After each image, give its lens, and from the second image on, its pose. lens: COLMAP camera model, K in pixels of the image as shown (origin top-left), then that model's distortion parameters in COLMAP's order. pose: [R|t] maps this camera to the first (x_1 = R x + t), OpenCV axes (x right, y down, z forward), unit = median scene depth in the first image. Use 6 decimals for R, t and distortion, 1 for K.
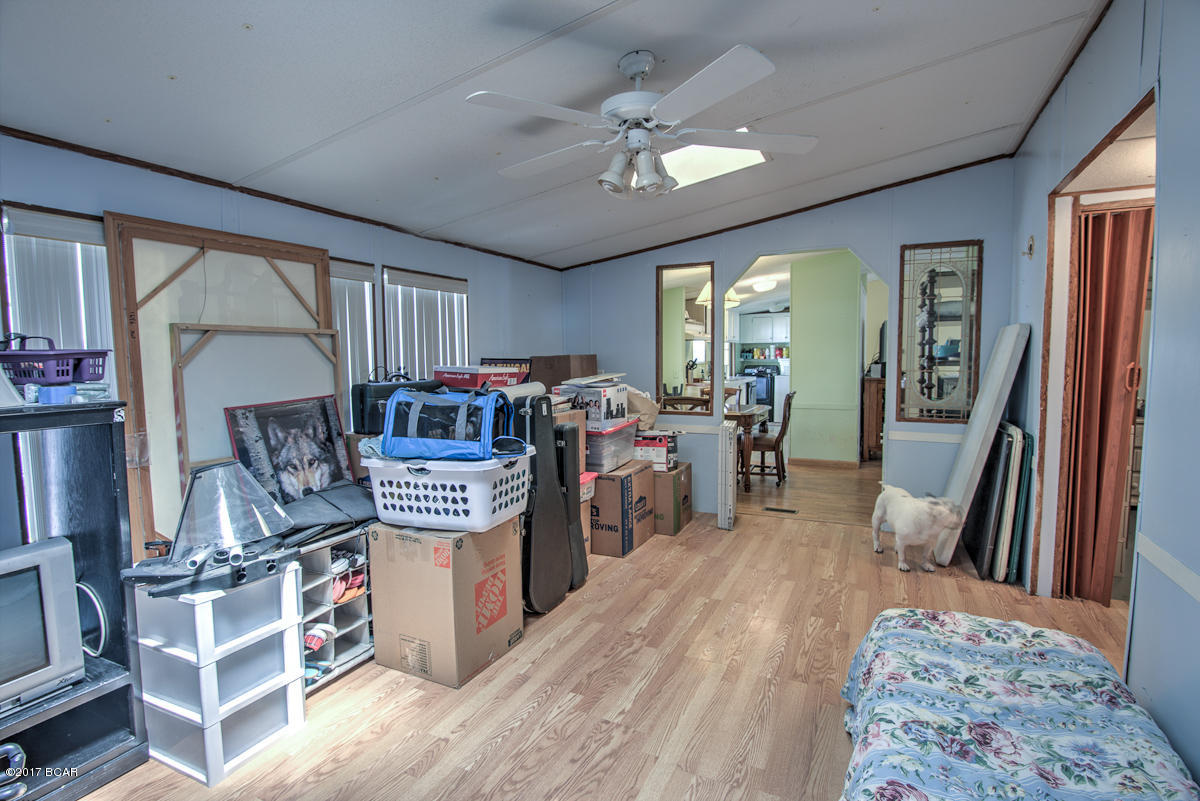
lens RADIAL K [[584.4, 0, 598.8], [0, 584.4, 397.7], [0, 0, 1]] dist [-0.018719, -0.001030]
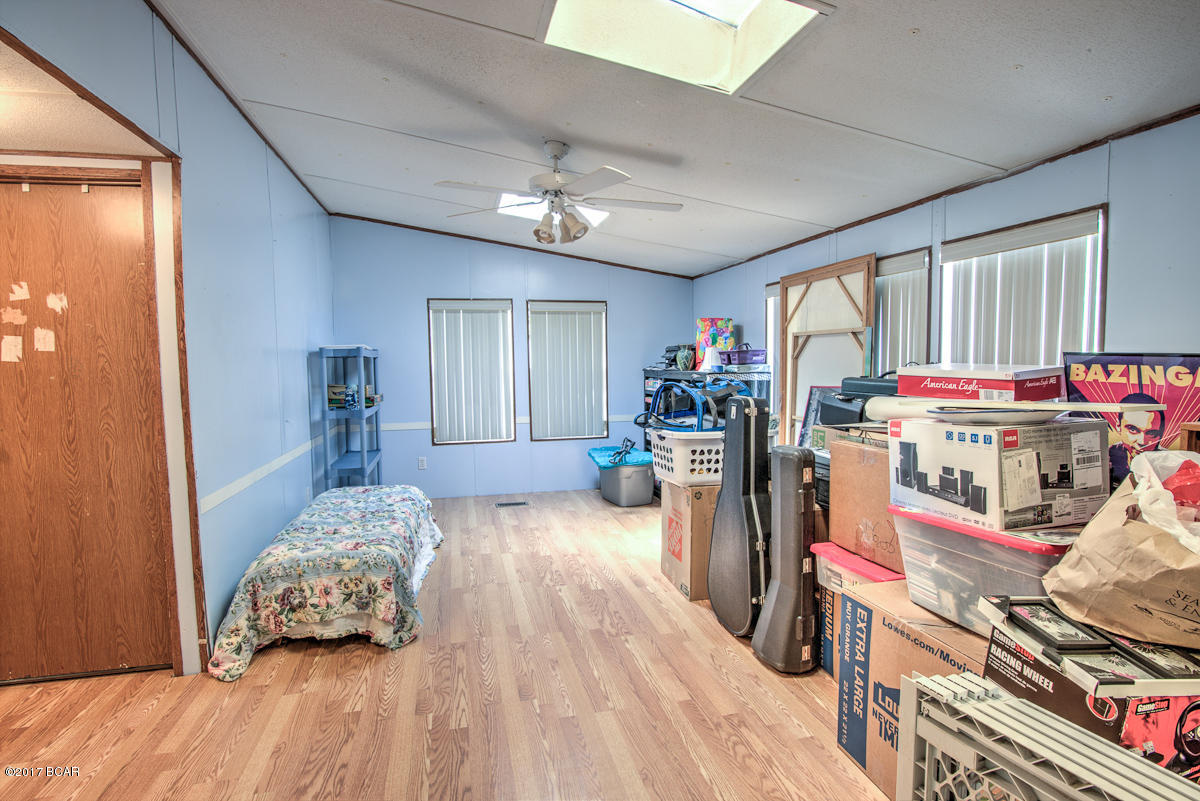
lens RADIAL K [[584.4, 0, 598.8], [0, 584.4, 397.7], [0, 0, 1]] dist [-0.018719, -0.001030]
pose [[-0.764165, 0.061174, -0.642113, 0.715600], [-0.028634, 0.991294, 0.128517, -0.124253], [0.644385, 0.116595, -0.755761, 1.694825]]
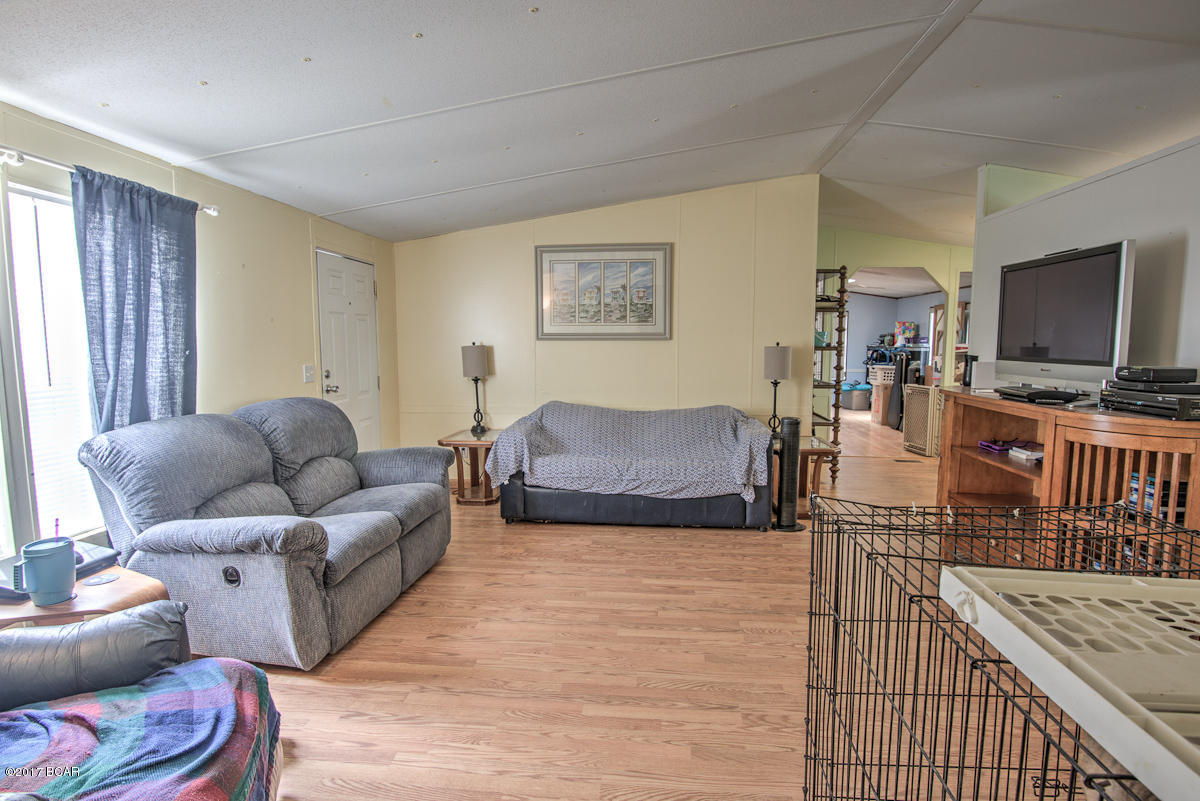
lens RADIAL K [[584.4, 0, 598.8], [0, 584.4, 397.7], [0, 0, 1]] dist [-0.018719, -0.001030]
pose [[-0.940278, 0.042605, -0.337731, 2.493575], [-0.016115, 0.985453, 0.169181, -0.269875], [0.340027, 0.164519, -0.925913, 3.491634]]
